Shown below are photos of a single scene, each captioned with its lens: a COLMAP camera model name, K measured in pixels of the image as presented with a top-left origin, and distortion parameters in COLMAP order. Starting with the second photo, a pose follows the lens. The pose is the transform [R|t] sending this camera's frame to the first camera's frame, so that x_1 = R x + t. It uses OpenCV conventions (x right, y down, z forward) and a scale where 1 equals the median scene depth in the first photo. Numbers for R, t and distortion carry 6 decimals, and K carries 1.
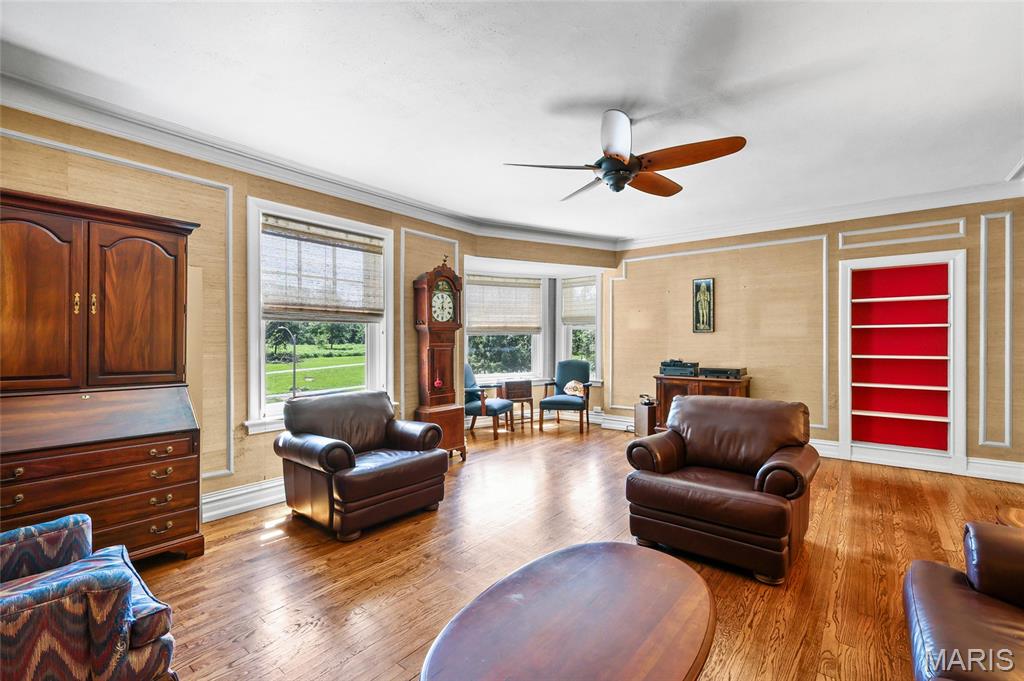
lens RADIAL K [[446.3, 0, 509.8], [0, 446.3, 343.8], [0, 0, 1]] dist [0.001349, 0.000958]
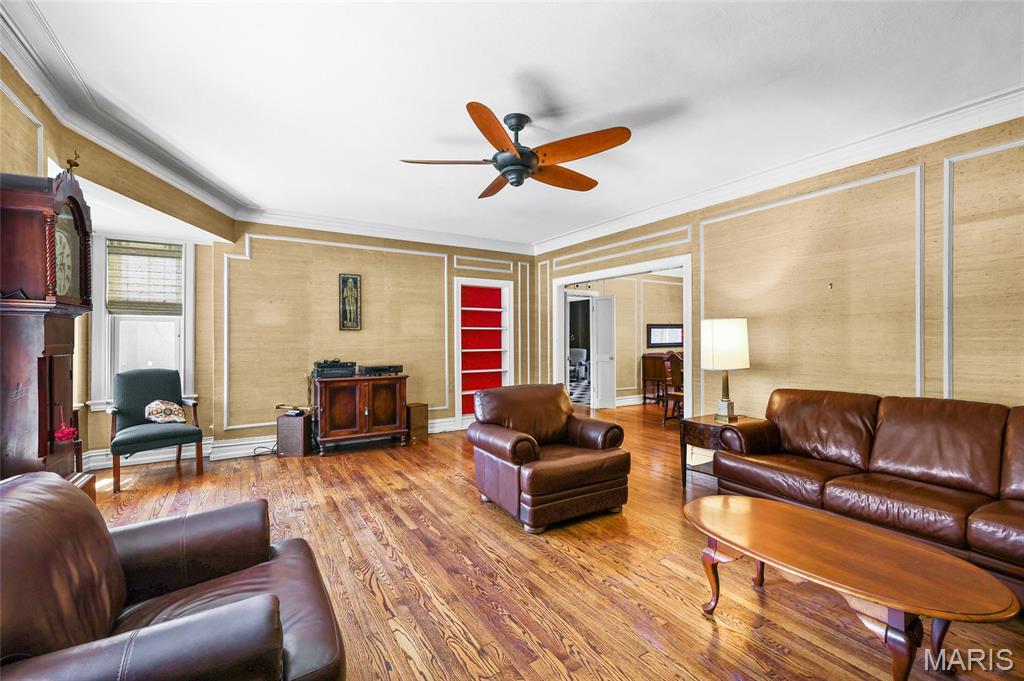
lens RADIAL K [[446.3, 0, 513.9], [0, 446.3, 336.8], [0, 0, 1]] dist [0.001349, 0.000958]
pose [[0.334117, 0.004666, 0.942520, -0.360016], [0.007438, 0.999944, -0.007587, -0.001348], [-0.942502, 0.009545, 0.334063, 0.355518]]
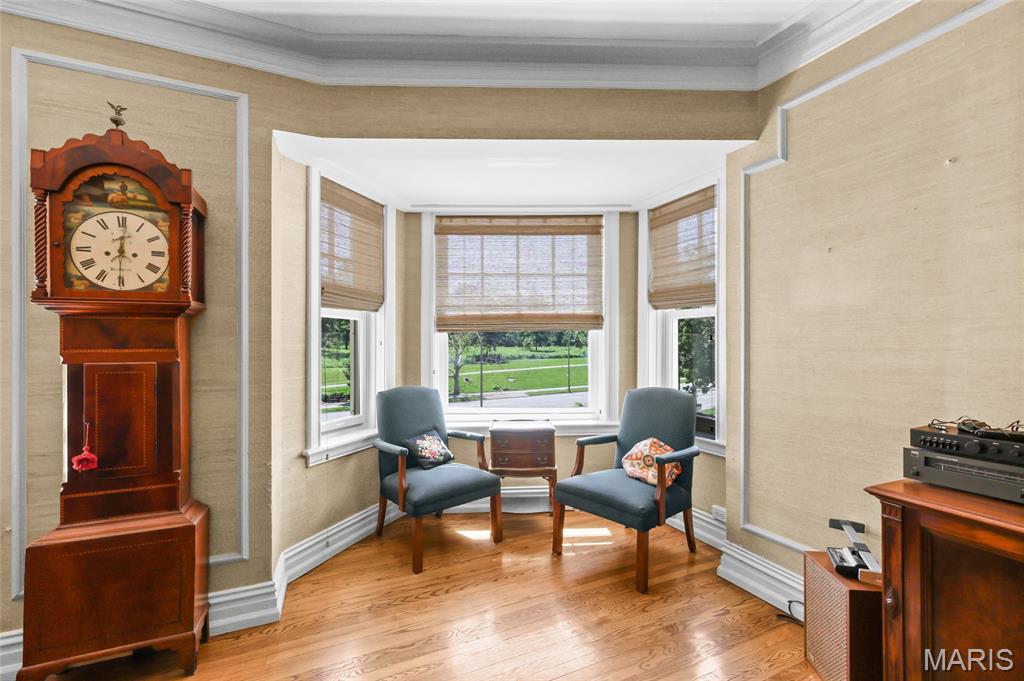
lens RADIAL K [[446.3, 0, 507.7], [0, 446.3, 343.5], [0, 0, 1]] dist [0.001349, 0.000958]
pose [[0.897192, -0.001256, -0.441638, 0.251282], [-0.001684, 0.999979, -0.006265, -0.003819], [0.441637, 0.006365, 0.897171, 0.688247]]
